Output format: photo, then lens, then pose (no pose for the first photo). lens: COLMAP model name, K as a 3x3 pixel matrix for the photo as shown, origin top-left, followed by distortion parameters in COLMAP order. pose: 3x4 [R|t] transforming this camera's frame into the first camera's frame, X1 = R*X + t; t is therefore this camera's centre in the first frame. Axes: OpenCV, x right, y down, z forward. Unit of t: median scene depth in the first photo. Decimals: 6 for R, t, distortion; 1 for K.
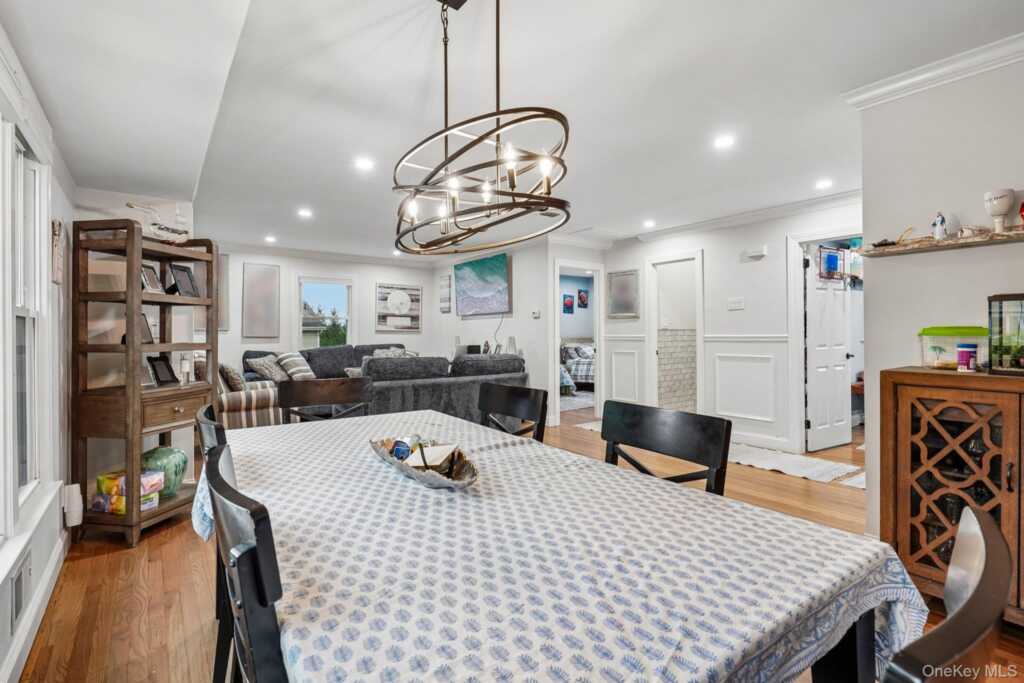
lens RADIAL K [[481.9, 0, 513.8], [0, 481.9, 337.3], [0, 0, 1]] dist [0.000008, -0.000255]
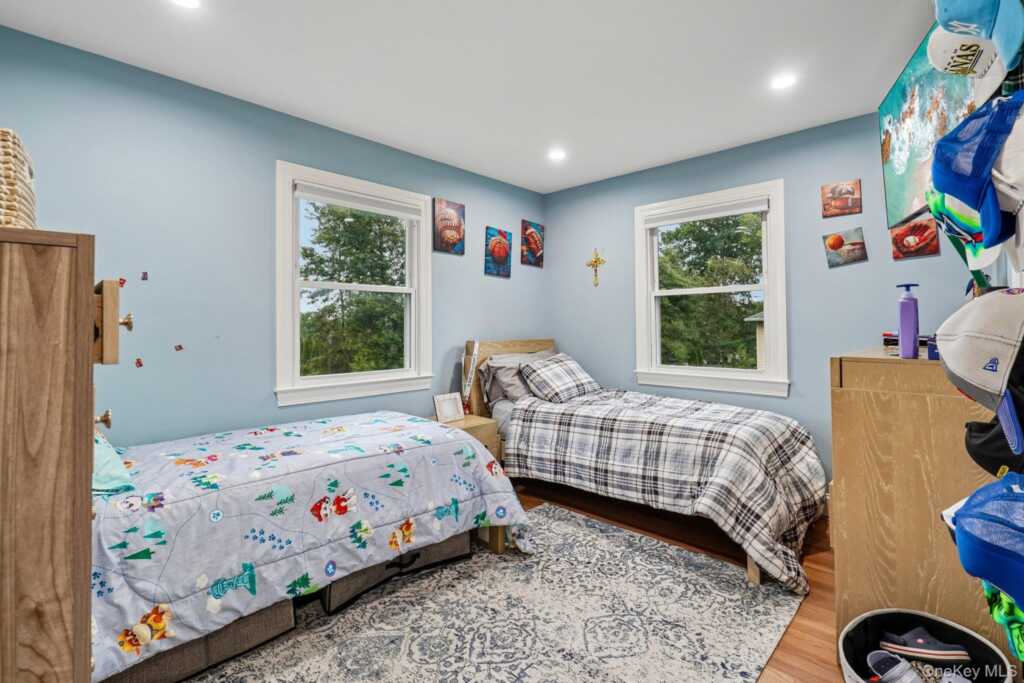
lens RADIAL K [[481.9, 0, 509.5], [0, 481.9, 338.5], [0, 0, 1]] dist [0.000008, -0.000255]
pose [[0.988487, -0.000955, 0.151303, 0.067289], [-0.000207, 0.999971, 0.007664, -0.002867], [-0.151305, -0.007607, 0.988458, 0.648277]]
